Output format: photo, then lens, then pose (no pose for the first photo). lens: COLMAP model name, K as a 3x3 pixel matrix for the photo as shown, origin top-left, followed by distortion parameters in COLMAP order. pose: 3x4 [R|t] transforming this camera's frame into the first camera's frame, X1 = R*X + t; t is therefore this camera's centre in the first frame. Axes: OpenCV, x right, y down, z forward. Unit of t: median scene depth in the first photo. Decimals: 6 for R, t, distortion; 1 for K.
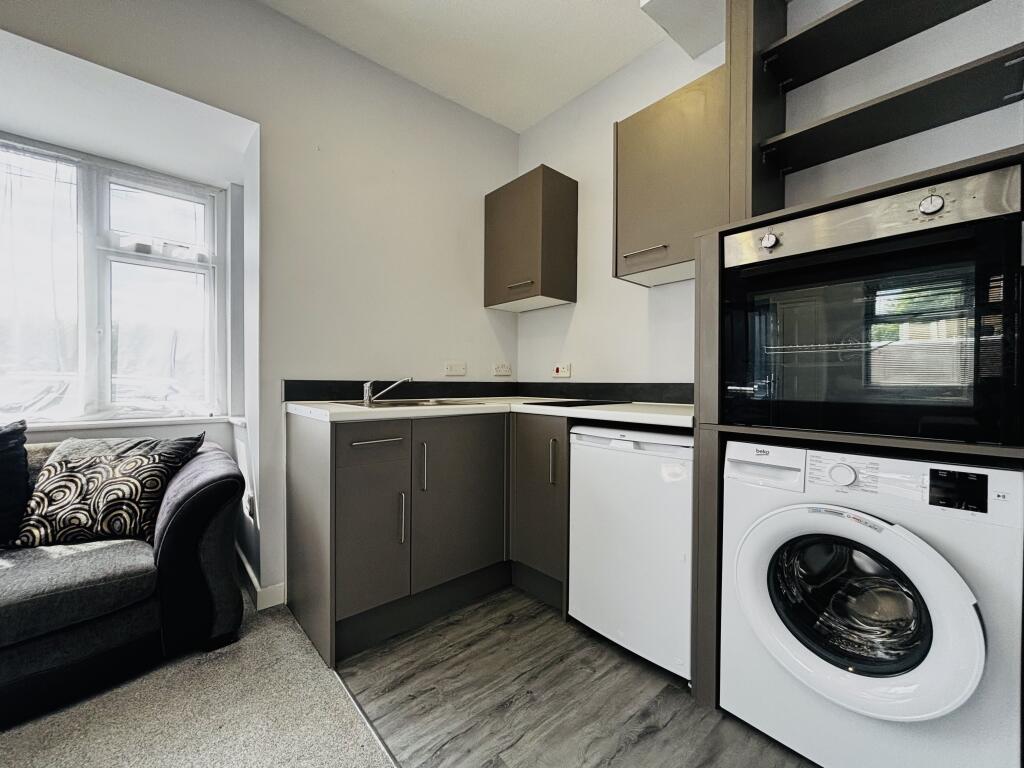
lens RADIAL K [[415.0, 0, 512.0], [0, 415.0, 384.0], [0, 0, 1]] dist [0.002415, 0.000096]
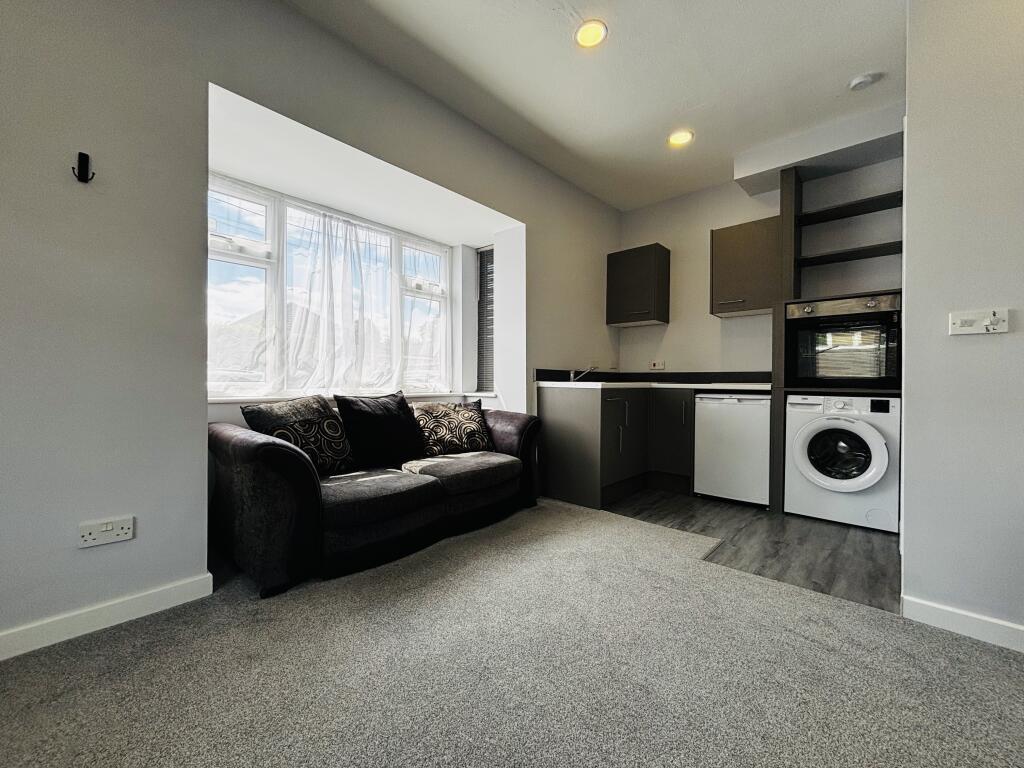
lens RADIAL K [[416.7, 0, 512.0], [0, 416.7, 384.0], [0, 0, 1]] dist [0.000425, 0.000087]
pose [[0.993988, 0.002123, 0.109467, -1.020998], [-0.002519, 0.999991, 0.003475, 0.060036], [-0.109459, -0.003730, 0.993984, -0.912193]]
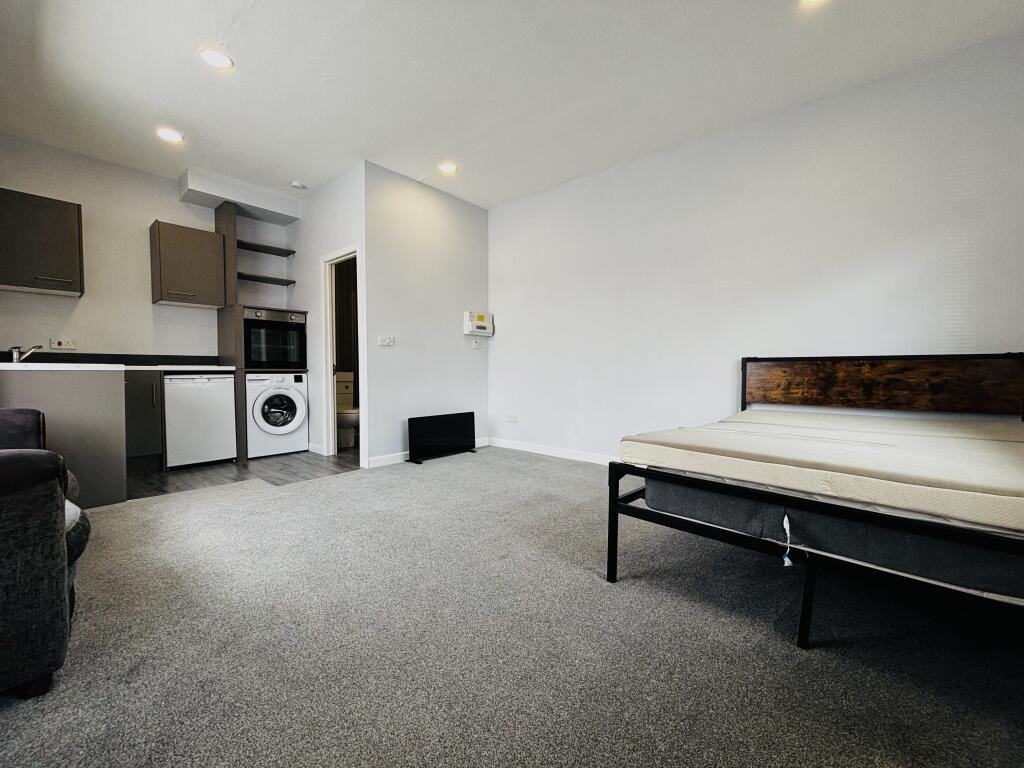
lens RADIAL K [[418.6, 0, 512.0], [0, 418.6, 384.0], [0, 0, 1]] dist [-0.000586, 0.000103]
pose [[-0.151102, -0.040611, 0.987684, -2.417774], [0.000693, 0.999151, 0.041189, 0.070231], [-0.988518, 0.006909, -0.150945, -0.422517]]
